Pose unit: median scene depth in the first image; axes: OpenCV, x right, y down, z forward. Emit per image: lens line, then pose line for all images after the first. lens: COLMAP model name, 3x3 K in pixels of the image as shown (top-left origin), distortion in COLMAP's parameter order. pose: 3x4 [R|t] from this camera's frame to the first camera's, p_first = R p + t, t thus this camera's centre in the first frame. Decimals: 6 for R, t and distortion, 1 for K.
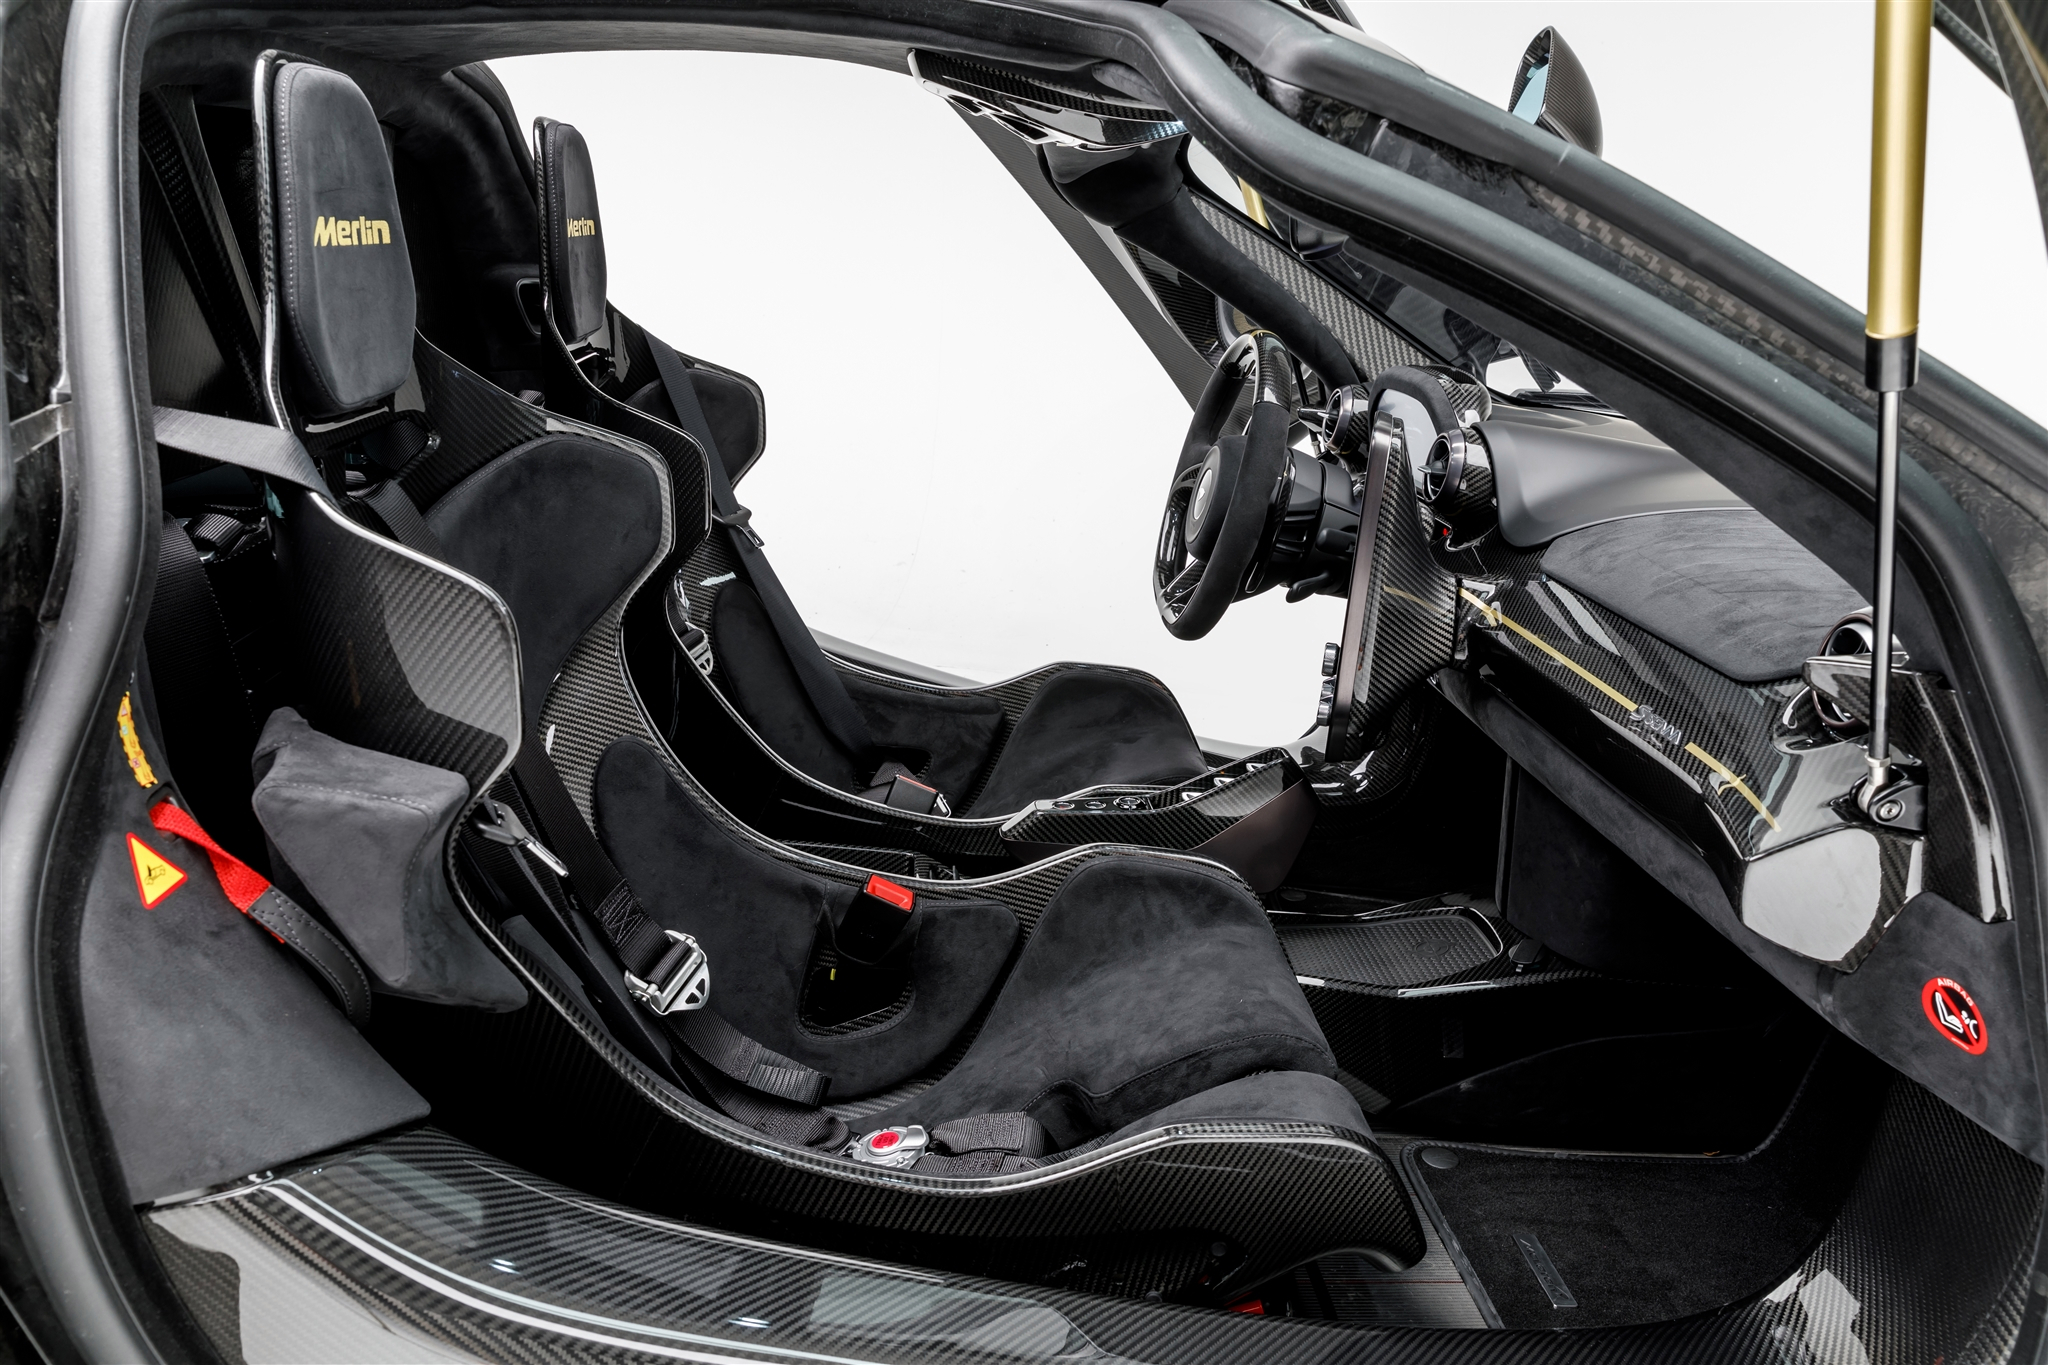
lens RADIAL K [[1628.5, 0, 1026.3], [0, 1628.5, 686.3], [0, 0, 1]] dist [-0.007529, -0.009666]
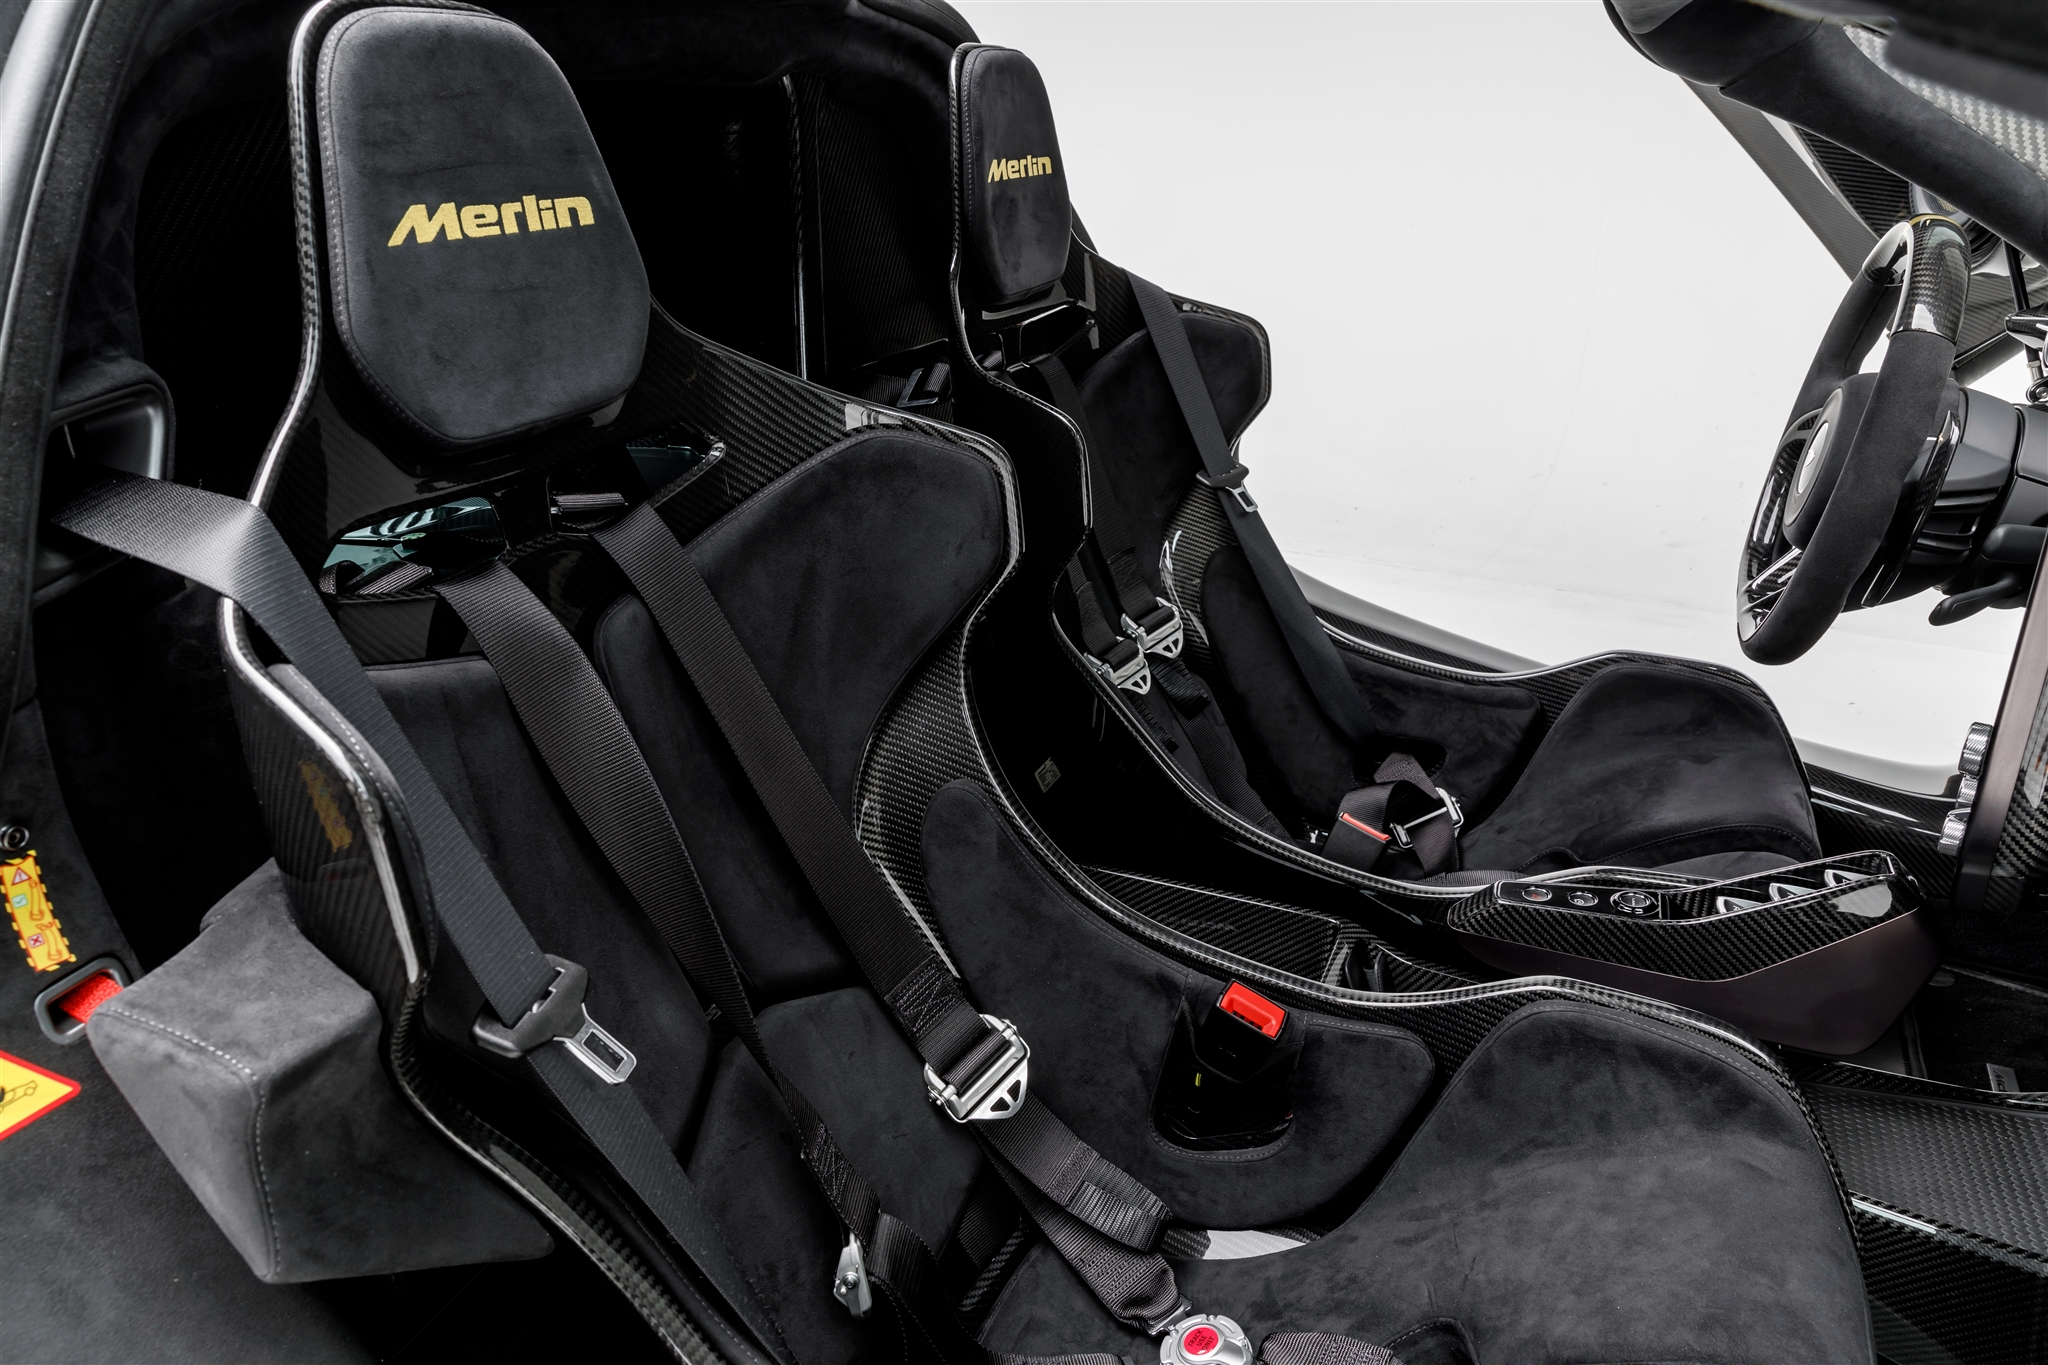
lens RADIAL K [[1346.1, 0, 1020.3], [0, 1346.1, 681.1], [0, 0, 1]] dist [0.002849, -0.006398]
pose [[0.879470, 0.071844, -0.470501, 0.107778], [-0.022575, 0.993726, 0.109542, -0.095551], [0.475419, -0.085717, 0.875574, 0.380368]]
